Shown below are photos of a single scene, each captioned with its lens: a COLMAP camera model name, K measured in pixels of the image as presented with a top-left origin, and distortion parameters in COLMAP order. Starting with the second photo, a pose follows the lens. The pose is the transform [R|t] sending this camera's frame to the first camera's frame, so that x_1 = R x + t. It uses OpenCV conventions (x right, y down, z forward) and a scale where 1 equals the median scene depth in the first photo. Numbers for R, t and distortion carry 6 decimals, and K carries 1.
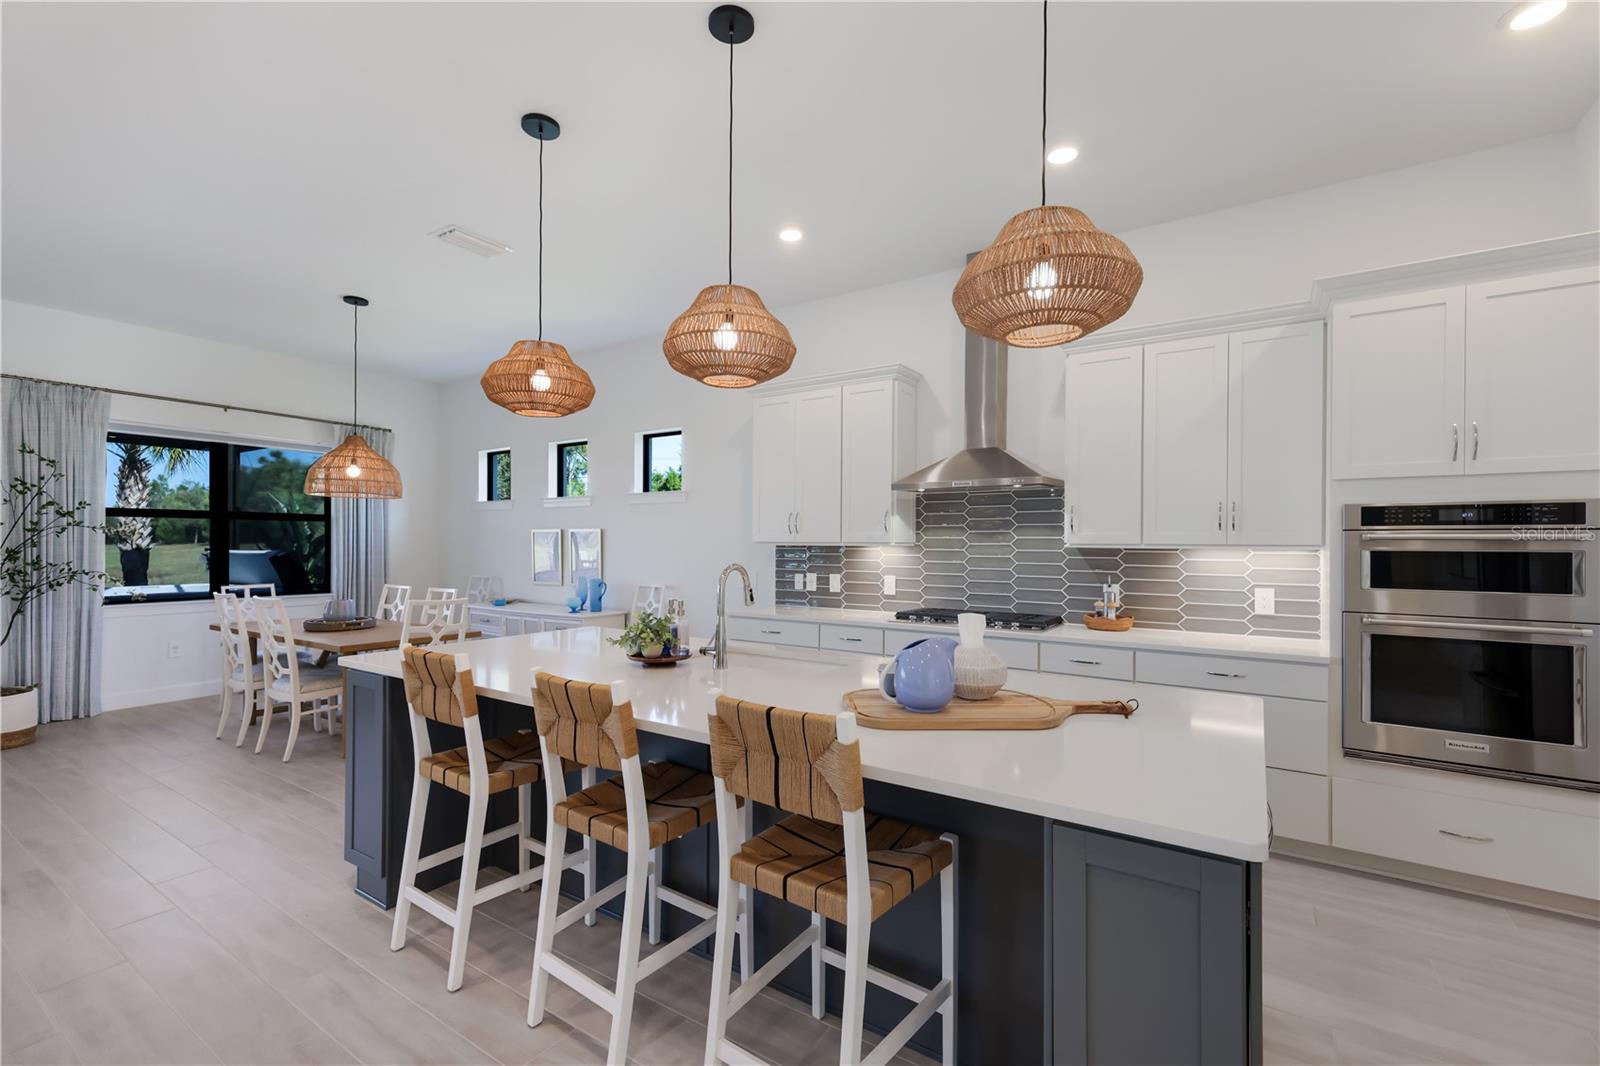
lens RADIAL K [[703.1, 0, 786.4], [0, 703.1, 535.1], [0, 0, 1]] dist [0.014022, 0.000081]
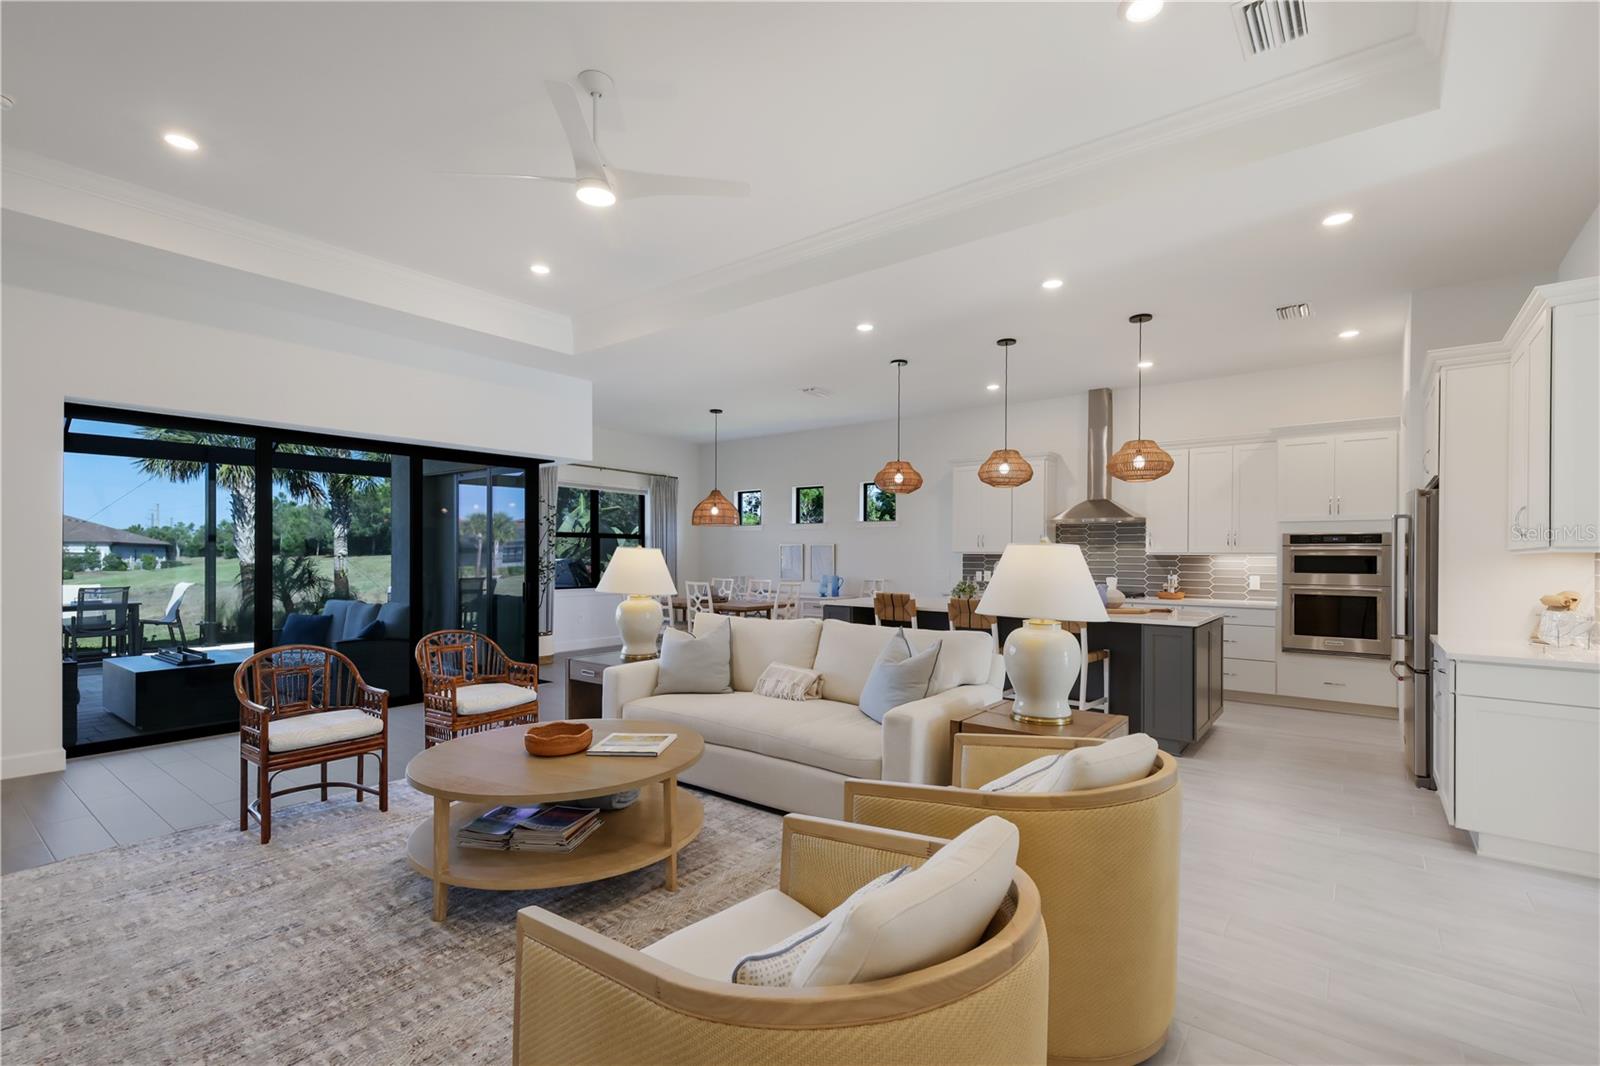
lens RADIAL K [[701.1, 0, 800.4], [0, 701.1, 546.4], [0, 0, 1]] dist [0.012925, -0.000187]
pose [[0.996873, -0.001681, -0.079002, -0.392547], [0.001513, 0.999996, -0.002193, -0.002274], [0.079005, 0.002067, 0.996872, -0.984073]]
